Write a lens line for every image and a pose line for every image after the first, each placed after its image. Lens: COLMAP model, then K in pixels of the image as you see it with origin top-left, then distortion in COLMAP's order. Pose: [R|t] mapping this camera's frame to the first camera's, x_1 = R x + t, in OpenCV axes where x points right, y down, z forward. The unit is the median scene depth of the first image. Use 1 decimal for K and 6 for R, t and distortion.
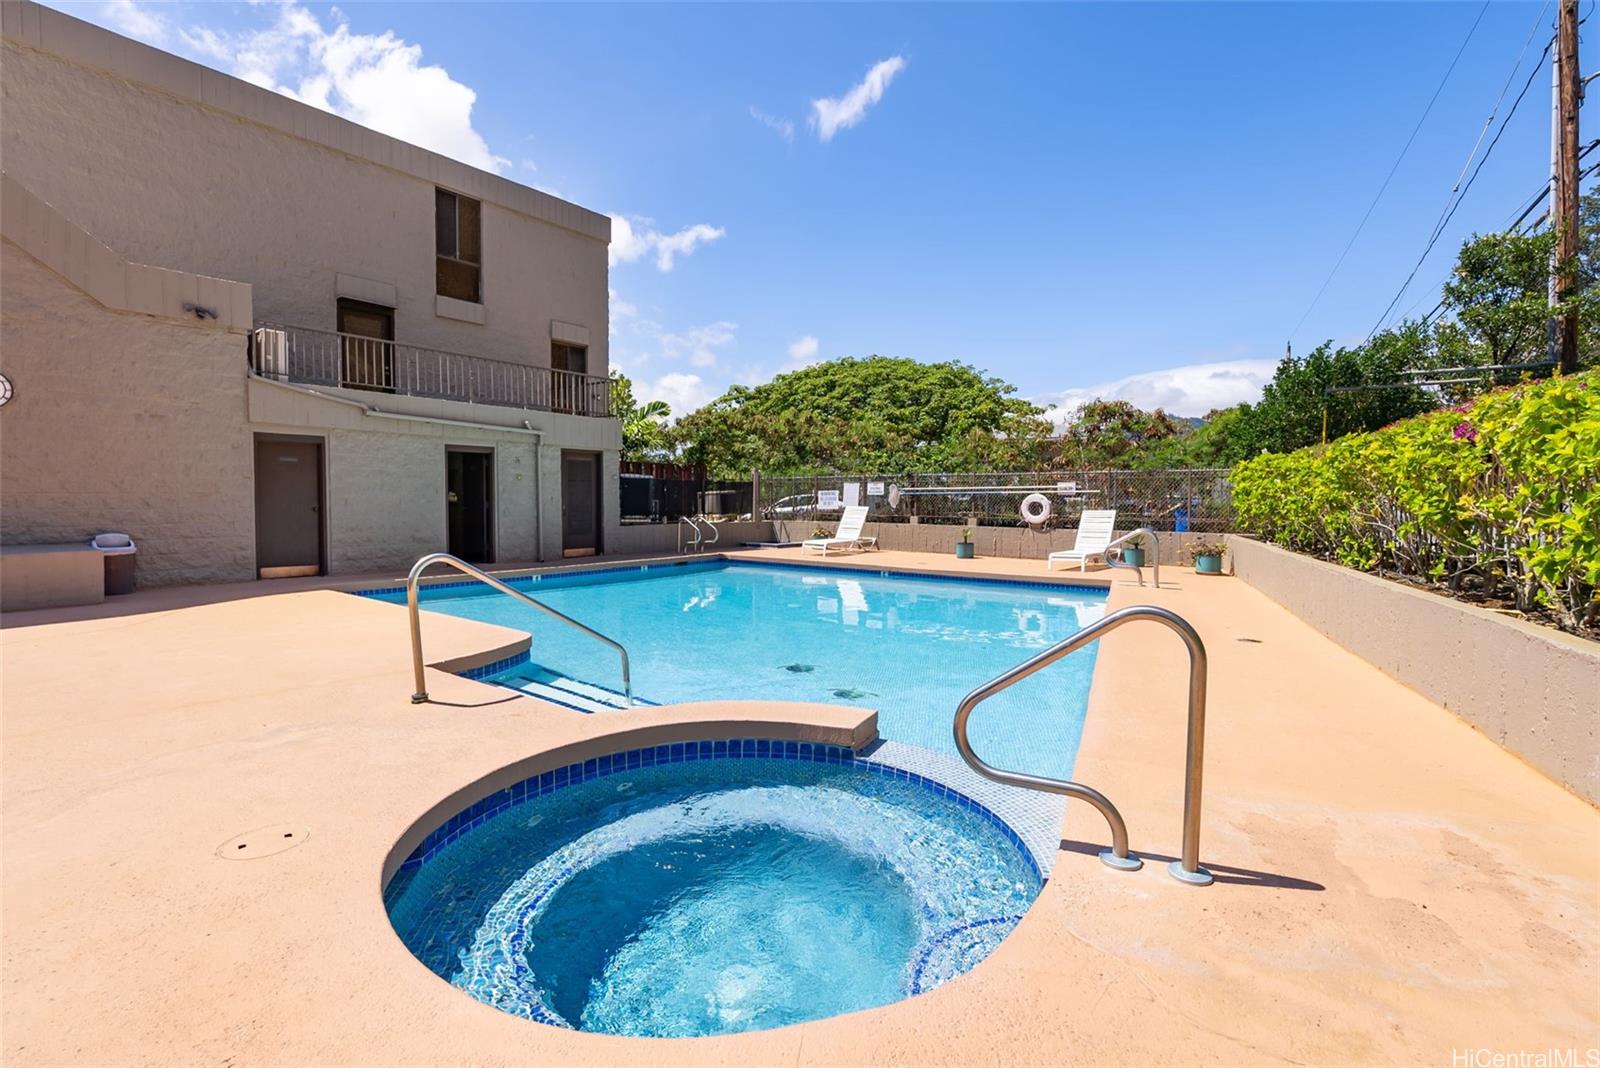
lens RADIAL K [[742.8, 0, 800.0], [0, 742.8, 534.0], [0, 0, 1]] dist [-0.001521, -0.000053]
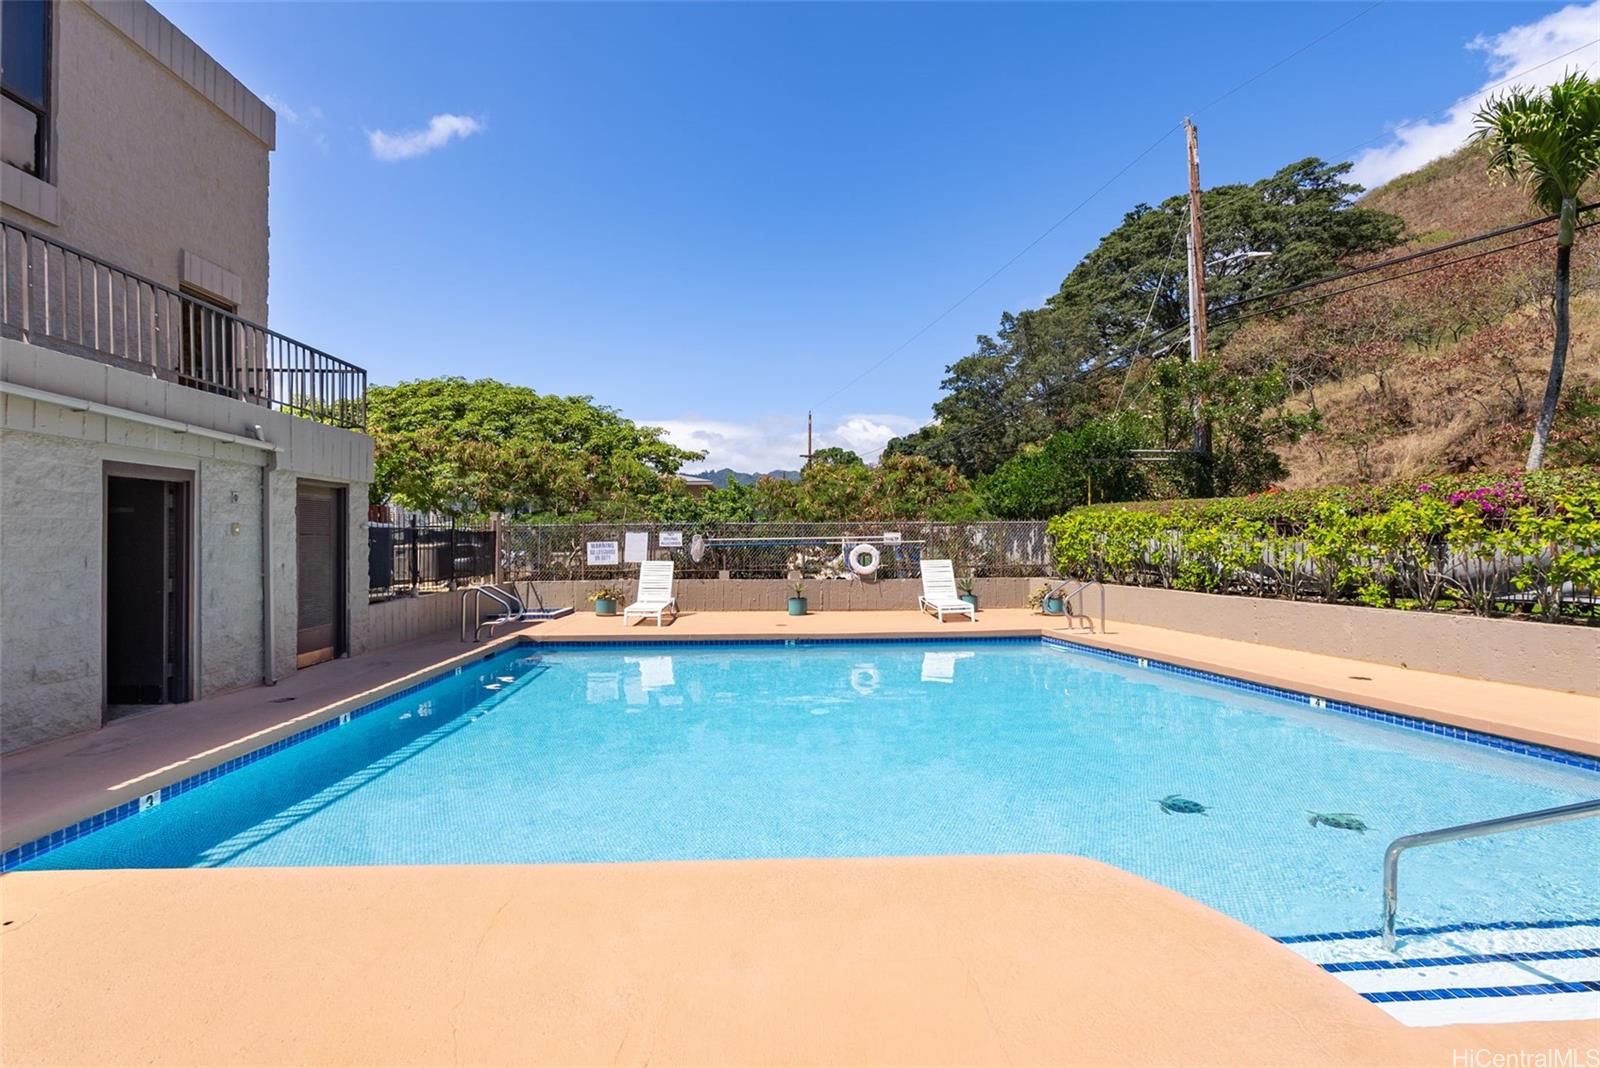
lens RADIAL K [[720.9, 0, 800.0], [0, 720.9, 534.0], [0, 0, 1]] dist [0.003557, 0.000282]
pose [[0.768495, -0.005636, 0.639831, -0.360100], [0.039792, 0.998447, -0.038998, -0.033643], [-0.638618, 0.055430, 0.767525, 0.317950]]
